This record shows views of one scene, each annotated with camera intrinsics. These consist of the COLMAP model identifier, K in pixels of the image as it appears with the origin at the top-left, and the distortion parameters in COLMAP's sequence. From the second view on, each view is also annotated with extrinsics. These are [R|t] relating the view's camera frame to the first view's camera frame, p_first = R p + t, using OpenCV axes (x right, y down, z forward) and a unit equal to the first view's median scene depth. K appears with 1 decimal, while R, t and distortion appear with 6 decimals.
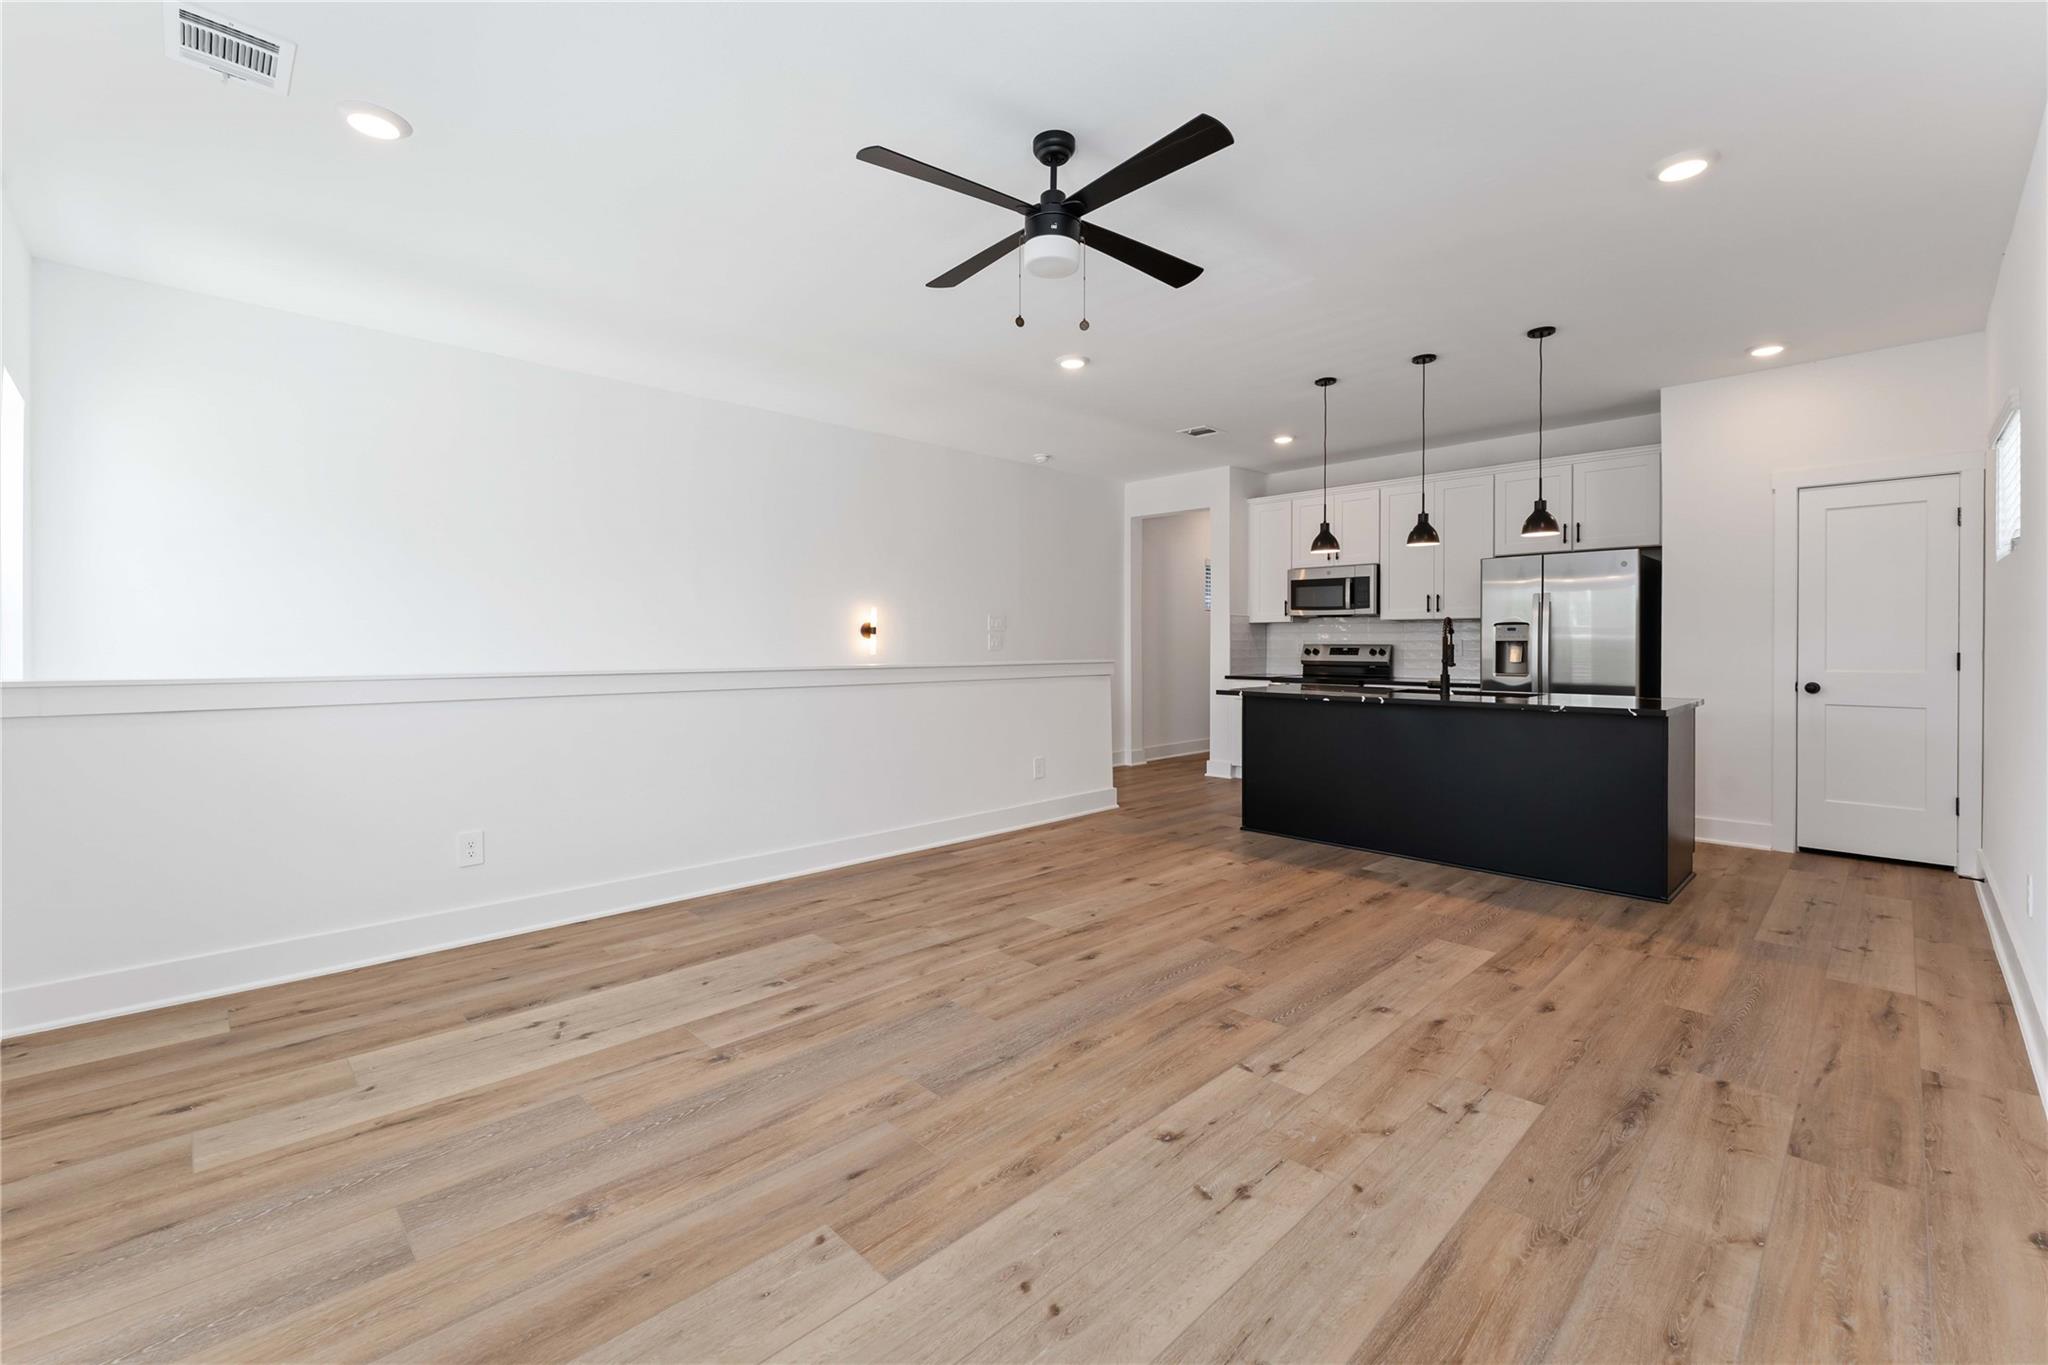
lens RADIAL K [[860.9, 0, 1011.7], [0, 860.9, 647.0], [0, 0, 1]] dist [-0.000178, -0.000418]
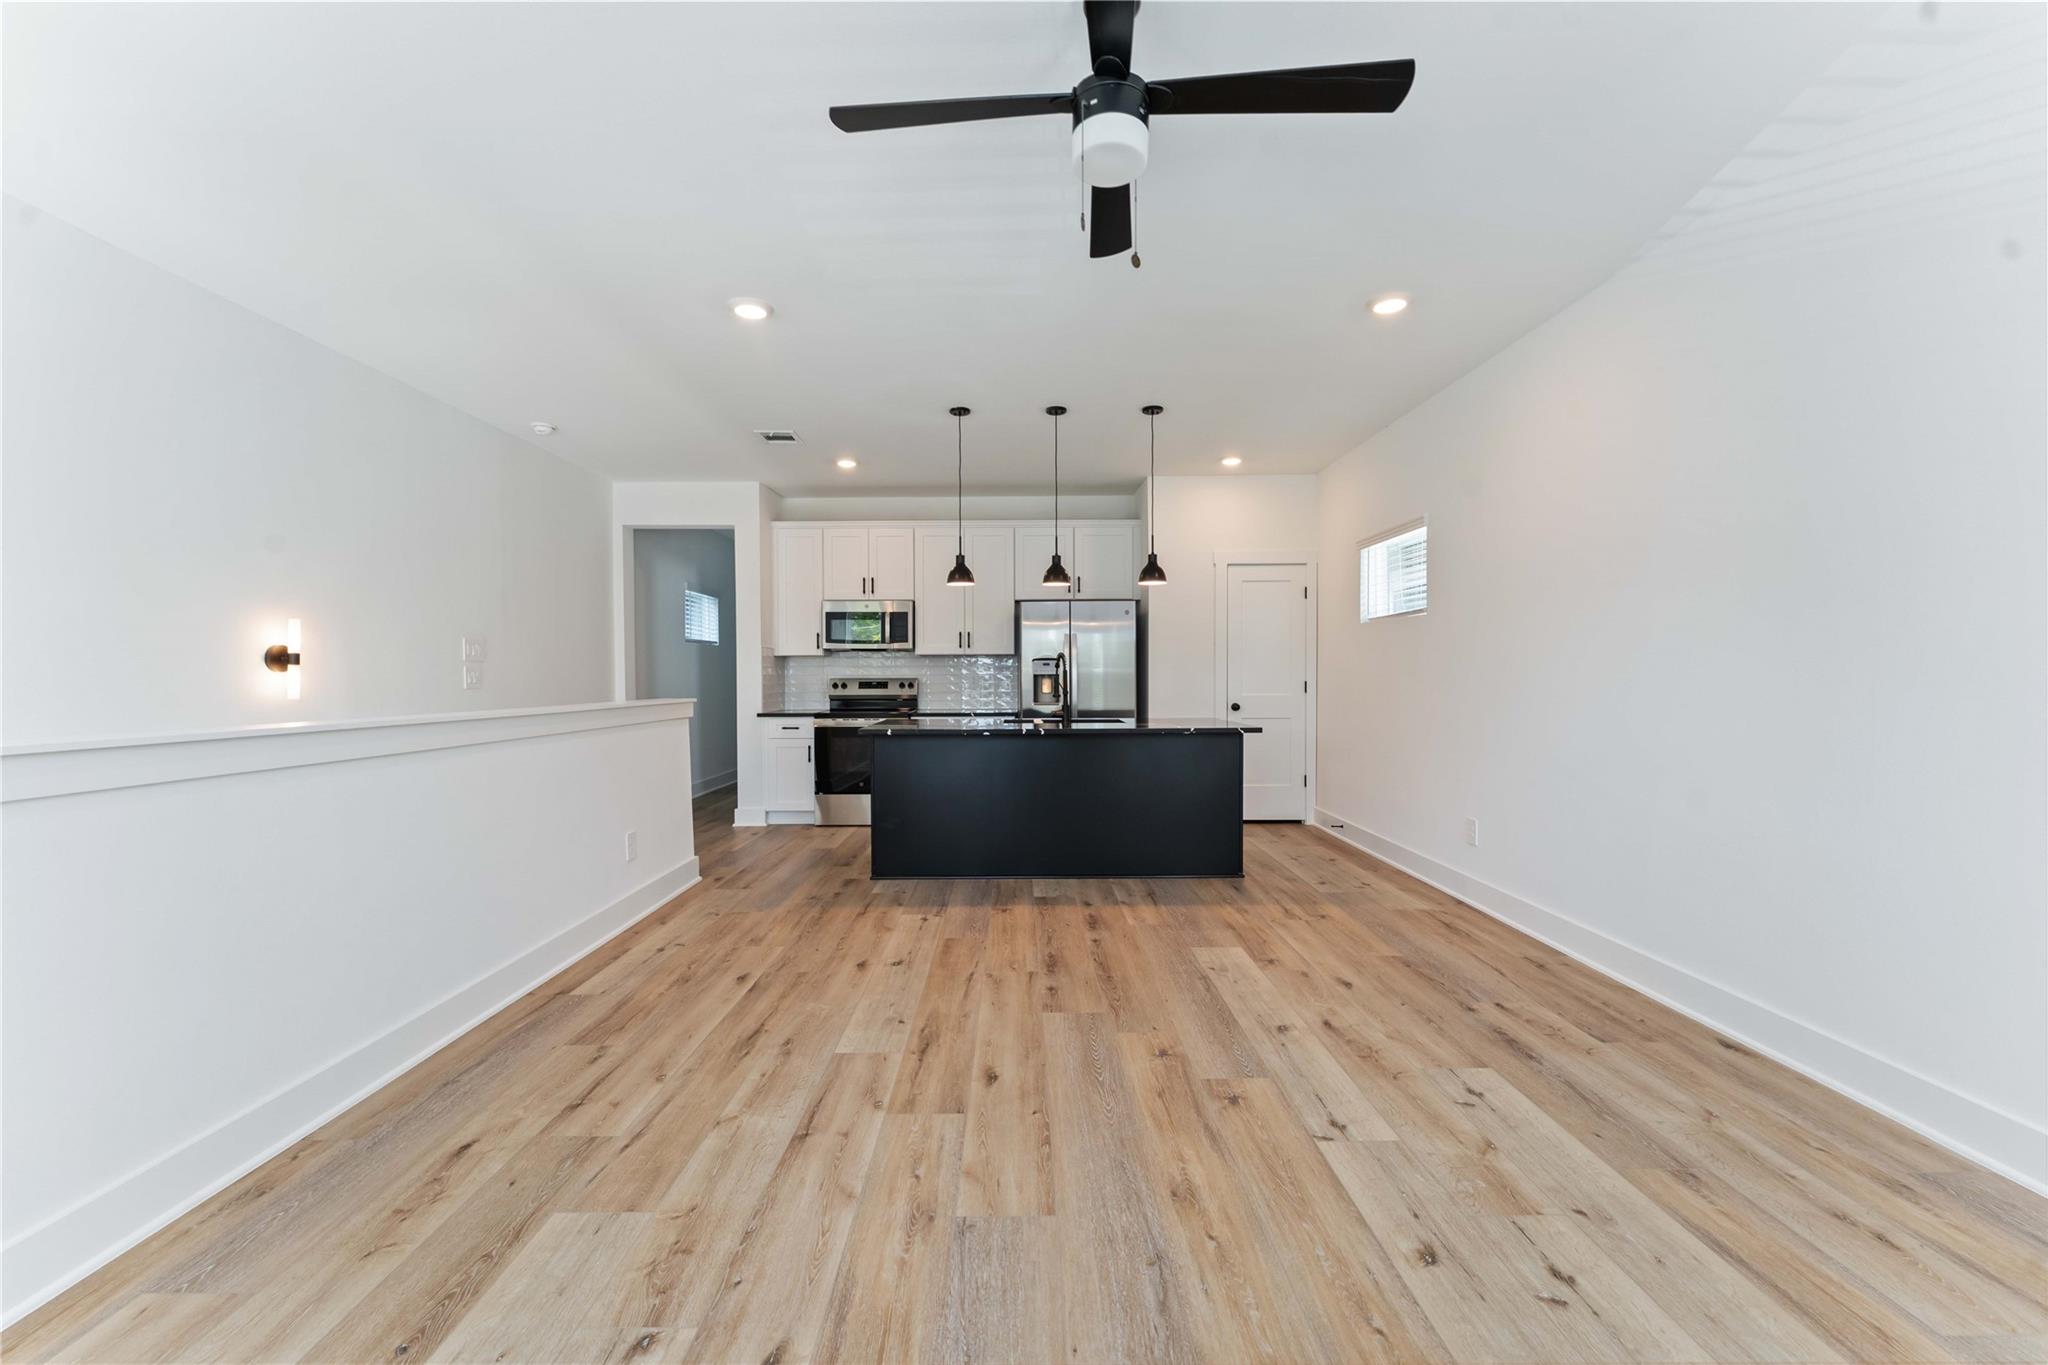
lens RADIAL K [[825.1, 0, 1017.0], [0, 825.1, 691.6], [0, 0, 1]] dist [0.001657, -0.000350]
pose [[0.694932, -0.016908, 0.718877, -0.387825], [0.007937, 0.999843, 0.015844, -0.002917], [-0.719032, -0.005305, 0.694957, 0.417026]]
